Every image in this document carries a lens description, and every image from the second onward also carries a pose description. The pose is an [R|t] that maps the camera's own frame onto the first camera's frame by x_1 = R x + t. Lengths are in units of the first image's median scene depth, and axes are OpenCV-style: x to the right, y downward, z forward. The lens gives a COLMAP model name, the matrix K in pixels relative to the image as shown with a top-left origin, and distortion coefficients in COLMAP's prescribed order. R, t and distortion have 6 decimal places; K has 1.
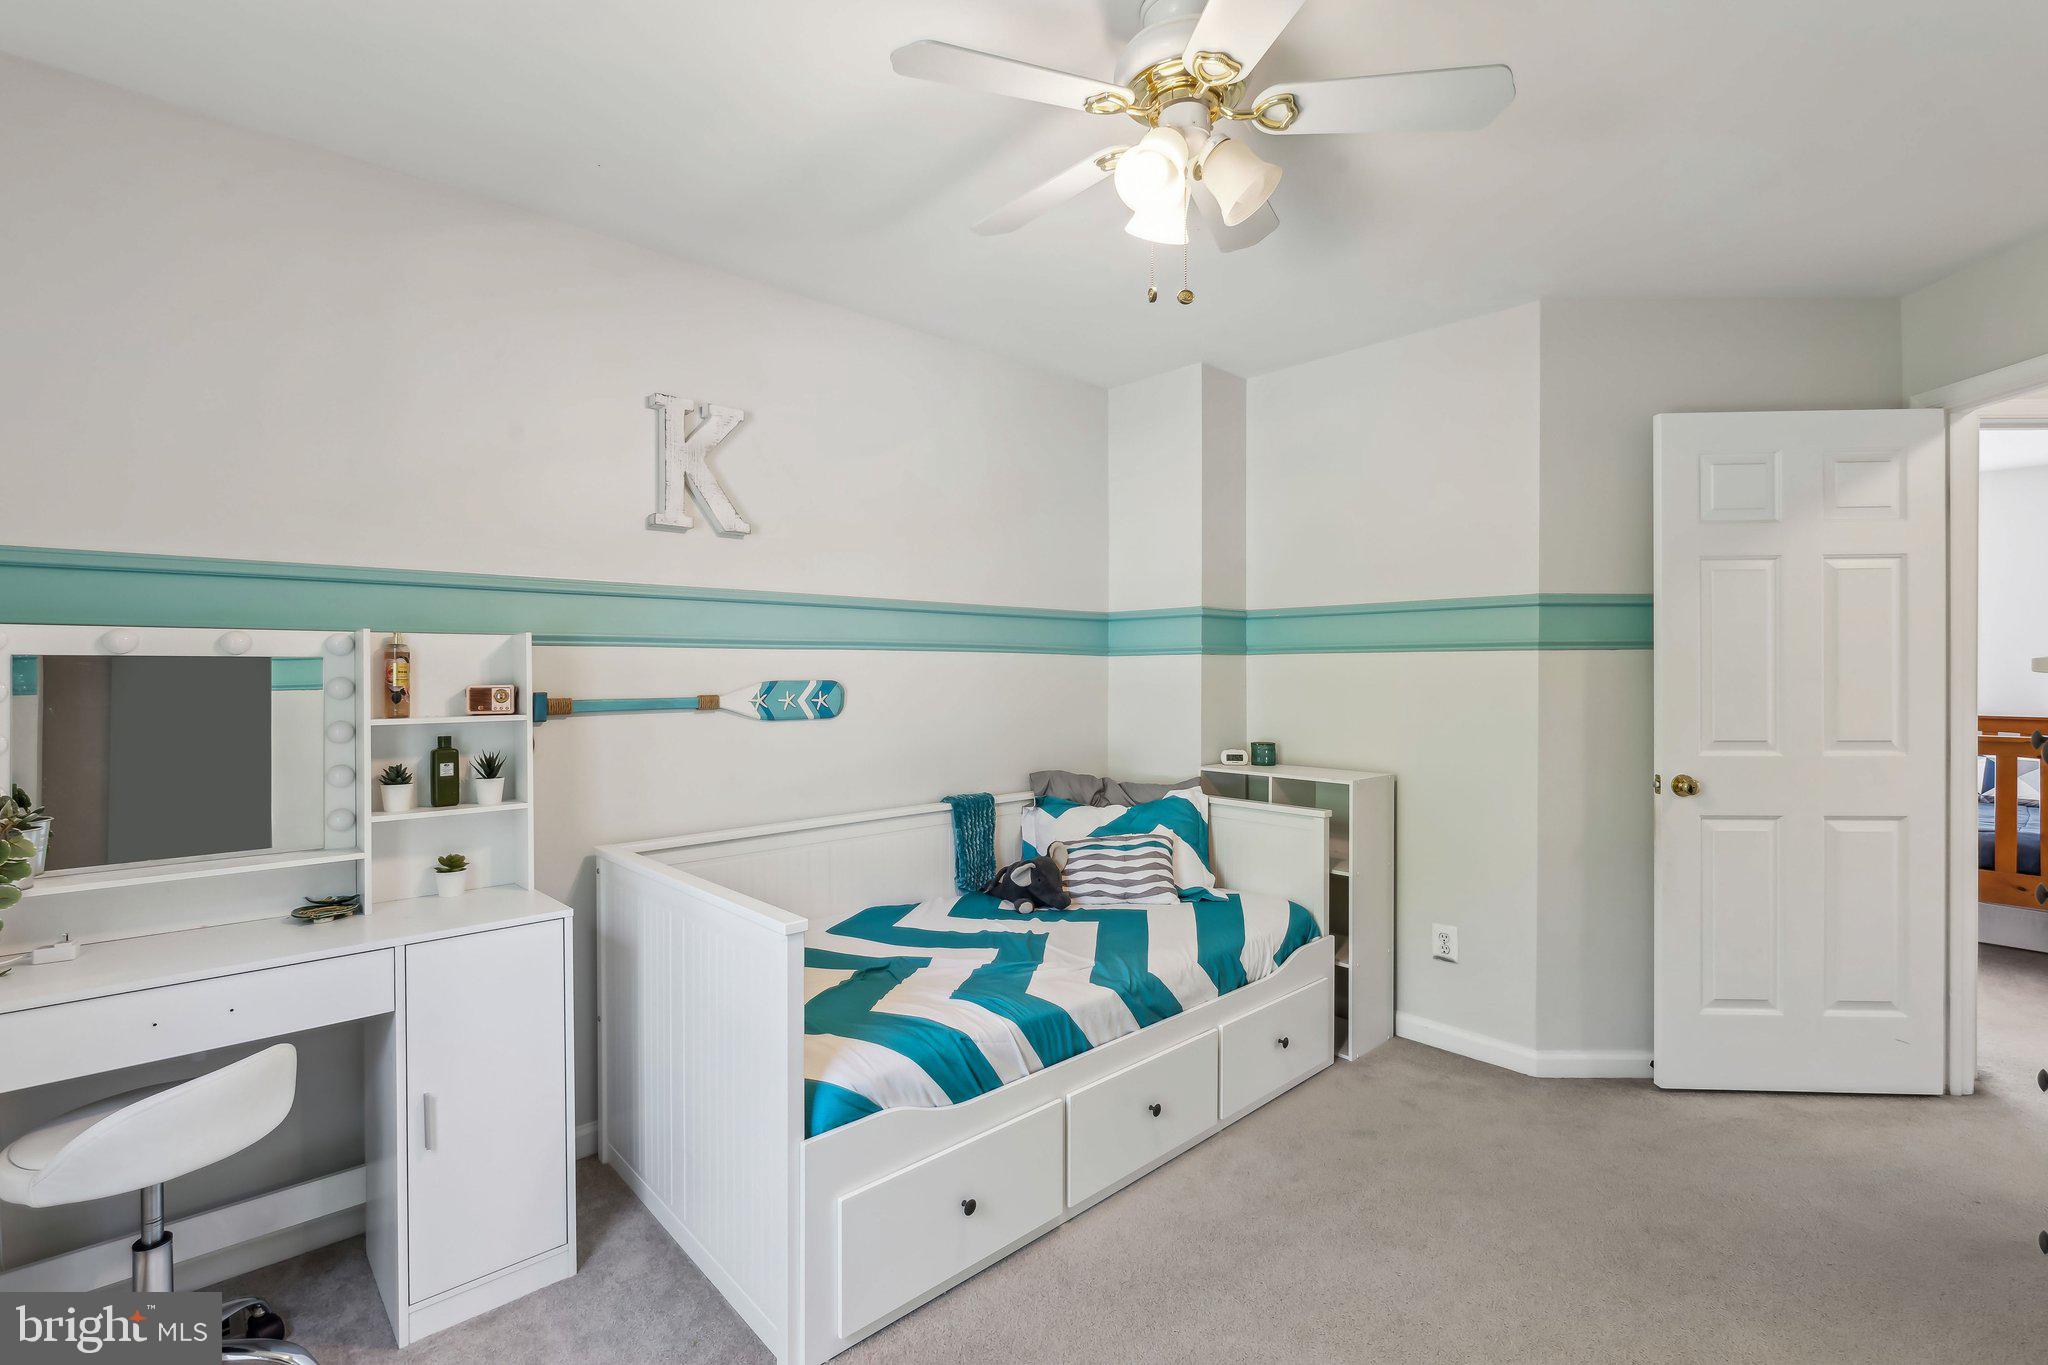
lens RADIAL K [[926.0, 0, 1023.8], [0, 926.0, 673.0], [0, 0, 1]] dist [-0.004704, -0.000360]
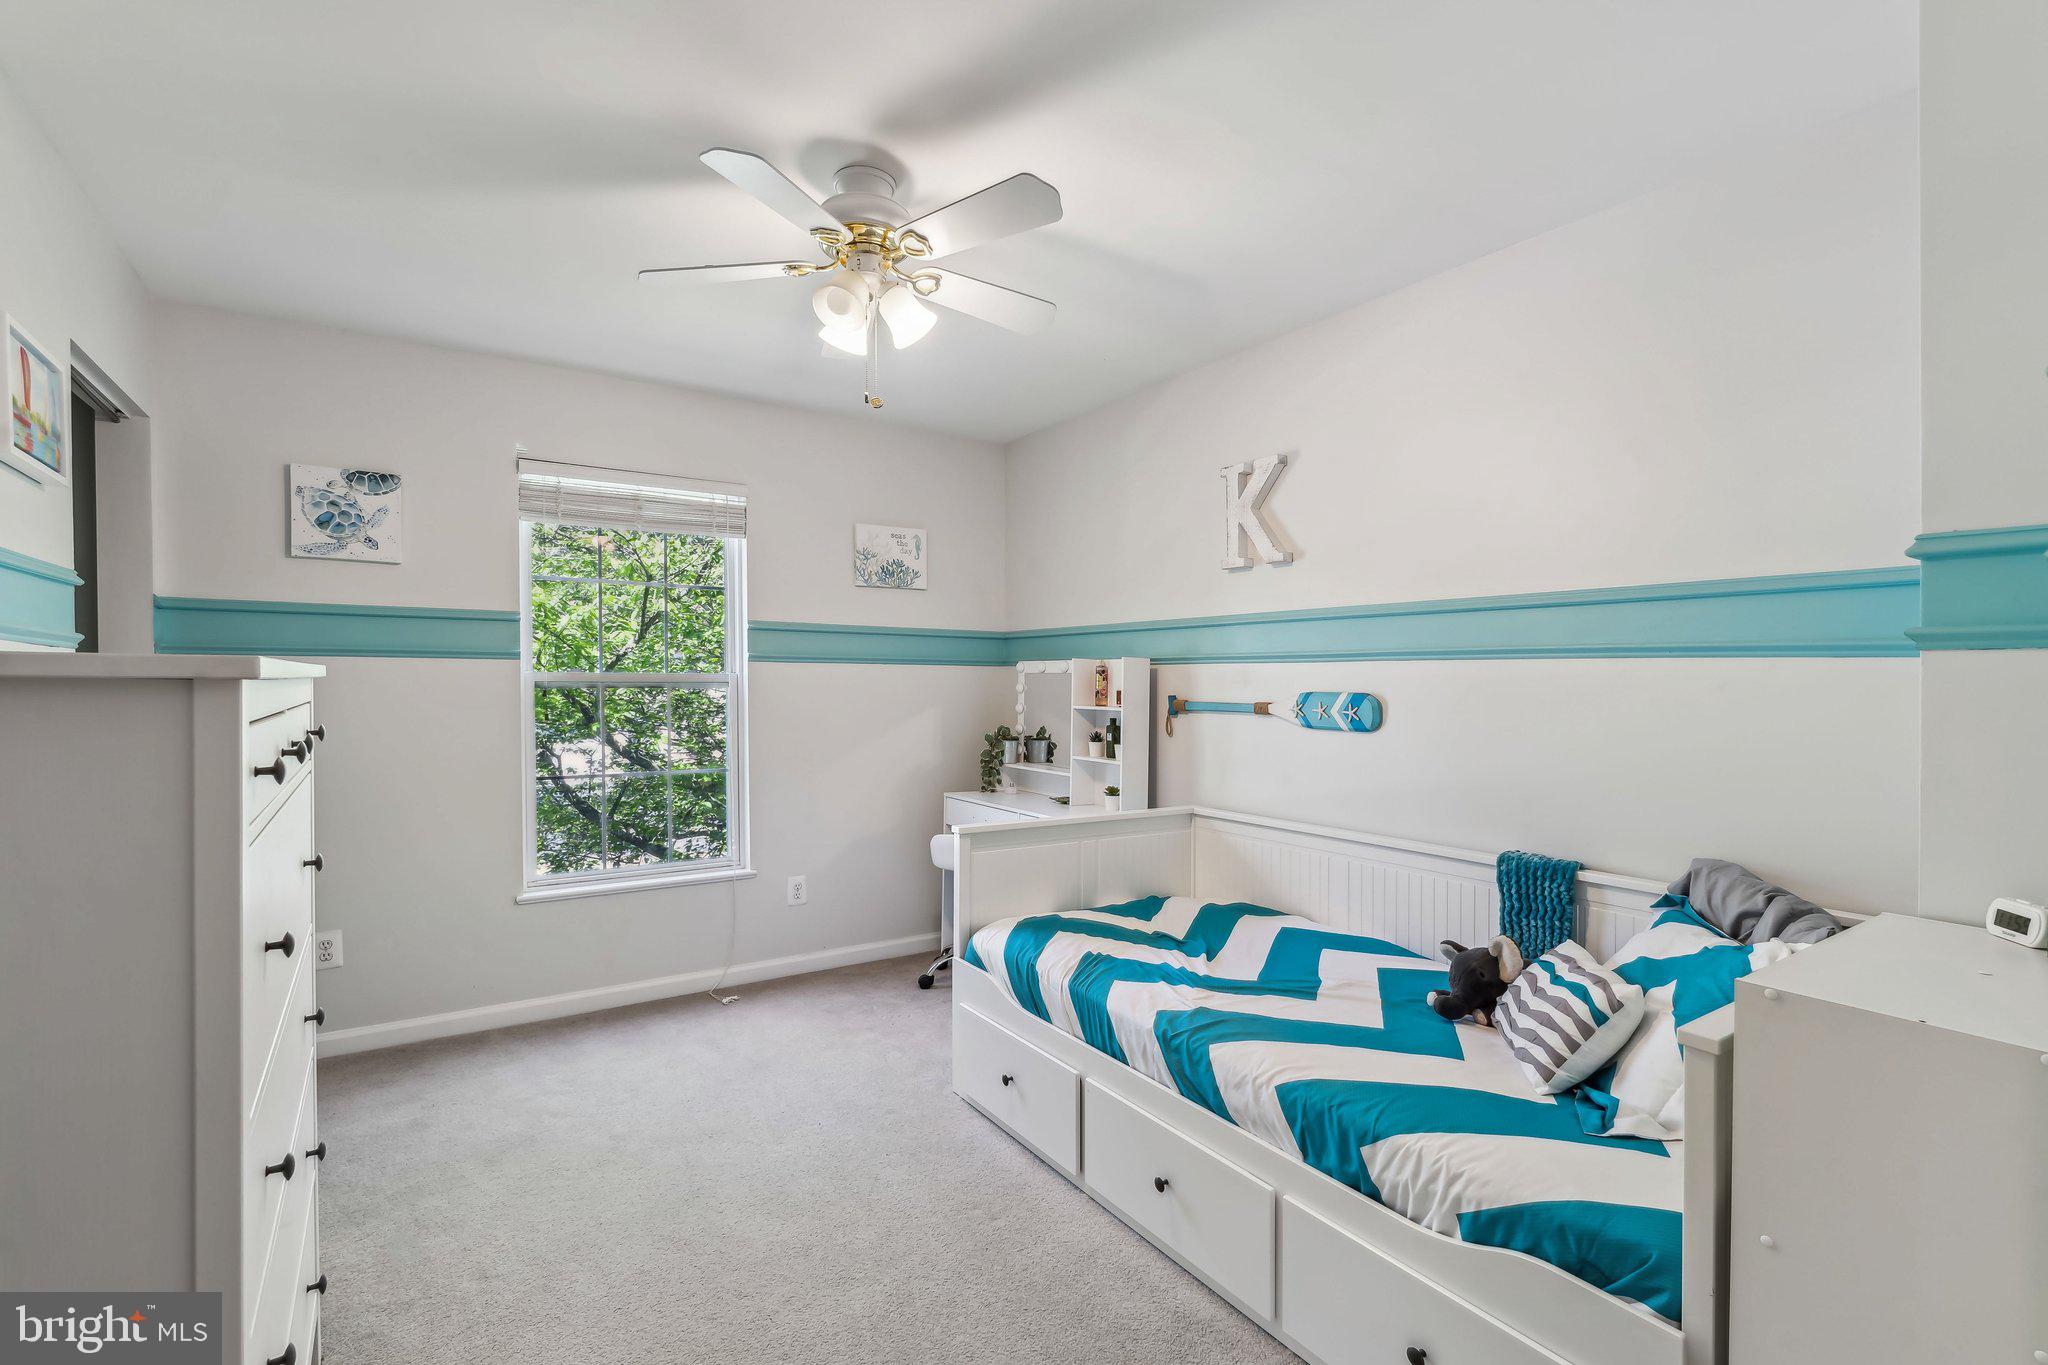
lens RADIAL K [[946.6, 0, 1003.5], [0, 946.6, 681.1], [0, 0, 1]] dist [-0.001259, -0.000188]
pose [[-0.190549, 0.002700, -0.981674, 0.930832], [-0.009818, 0.999941, 0.004656, -0.006057], [0.981629, 0.010525, -0.190511, 0.904876]]
